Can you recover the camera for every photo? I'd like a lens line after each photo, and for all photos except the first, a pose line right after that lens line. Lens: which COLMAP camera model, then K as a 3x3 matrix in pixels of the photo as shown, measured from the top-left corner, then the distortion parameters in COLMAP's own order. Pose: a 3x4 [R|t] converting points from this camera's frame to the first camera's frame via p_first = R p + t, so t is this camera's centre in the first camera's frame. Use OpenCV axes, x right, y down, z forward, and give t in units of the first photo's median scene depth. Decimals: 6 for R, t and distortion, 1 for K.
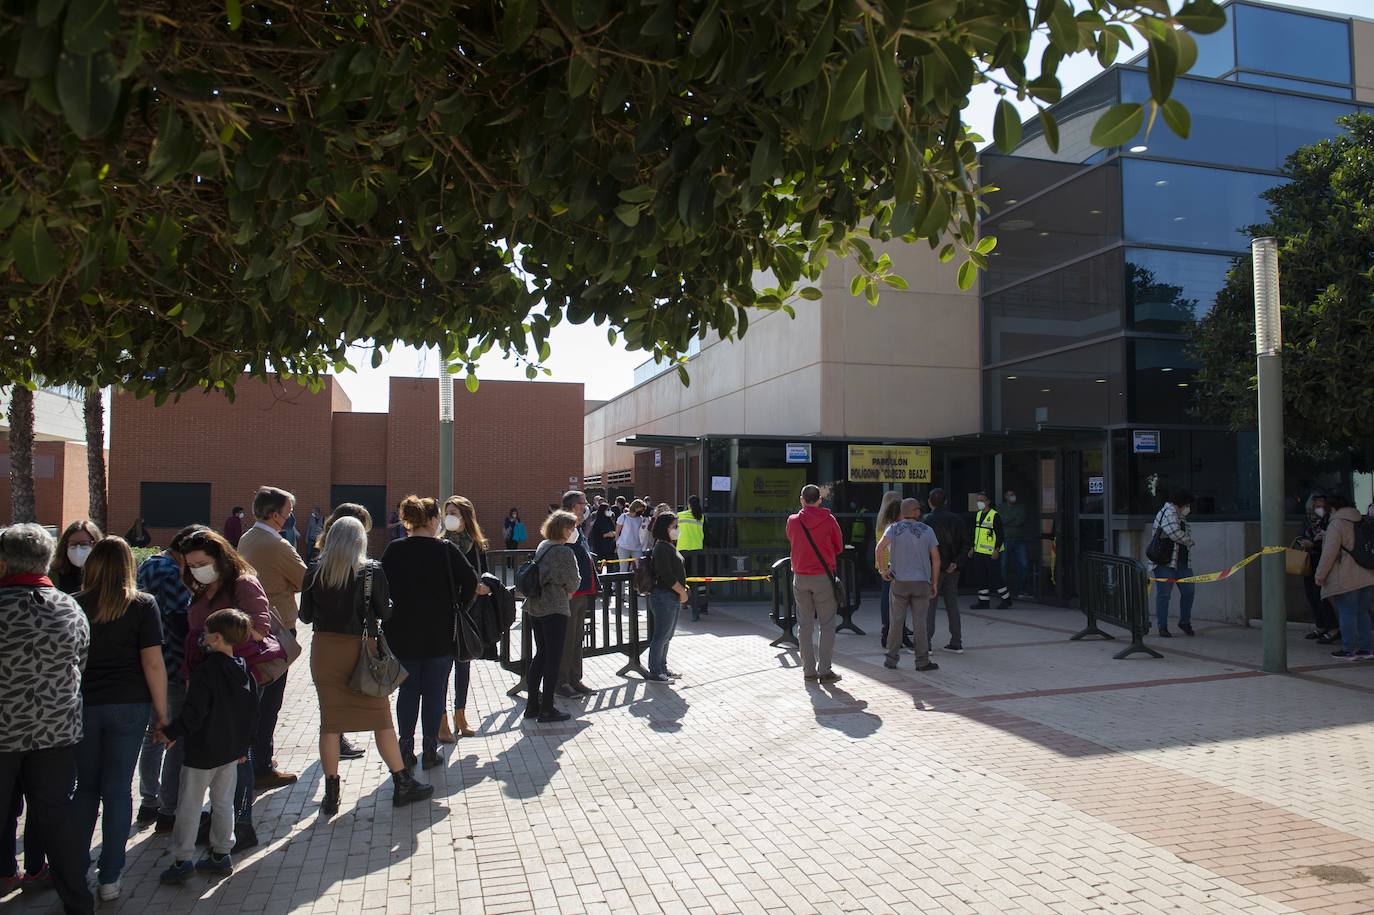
lens RADIAL K [[945.7, 0, 683.1], [0, 945.7, 453.8], [0, 0, 1]] dist [-0.053537, 0.002686]
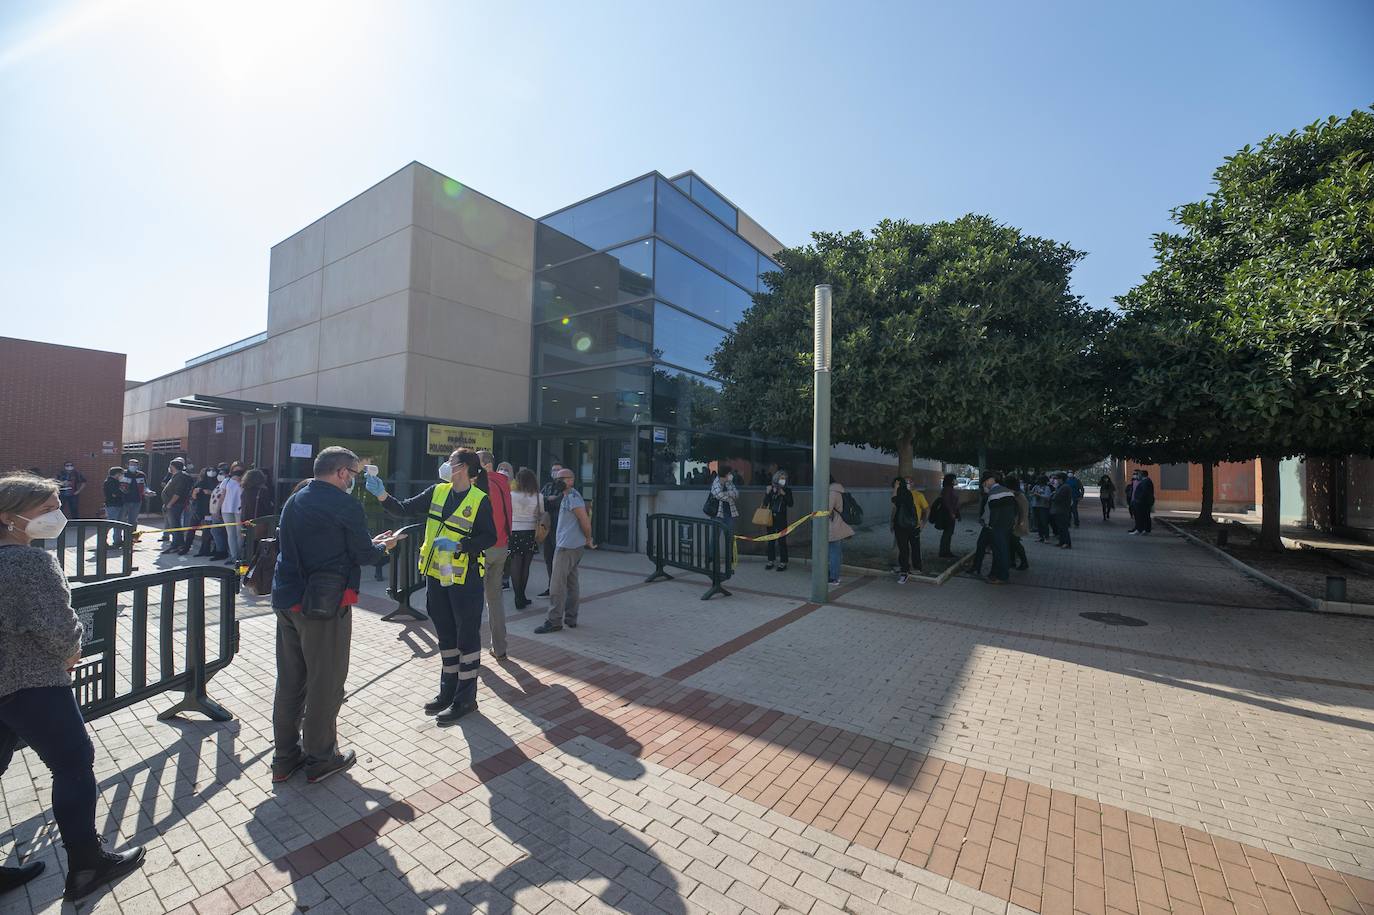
lens RADIAL K [[552.2, 0, 685.1], [0, 552.2, 460.1], [0, 0, 1]] dist [-0.003090, -0.000364]
pose [[0.770784, 0.035854, 0.636086, -0.023353], [-0.052374, 0.998602, 0.007177, 0.017275], [-0.634940, -0.038846, 0.771584, 0.292353]]
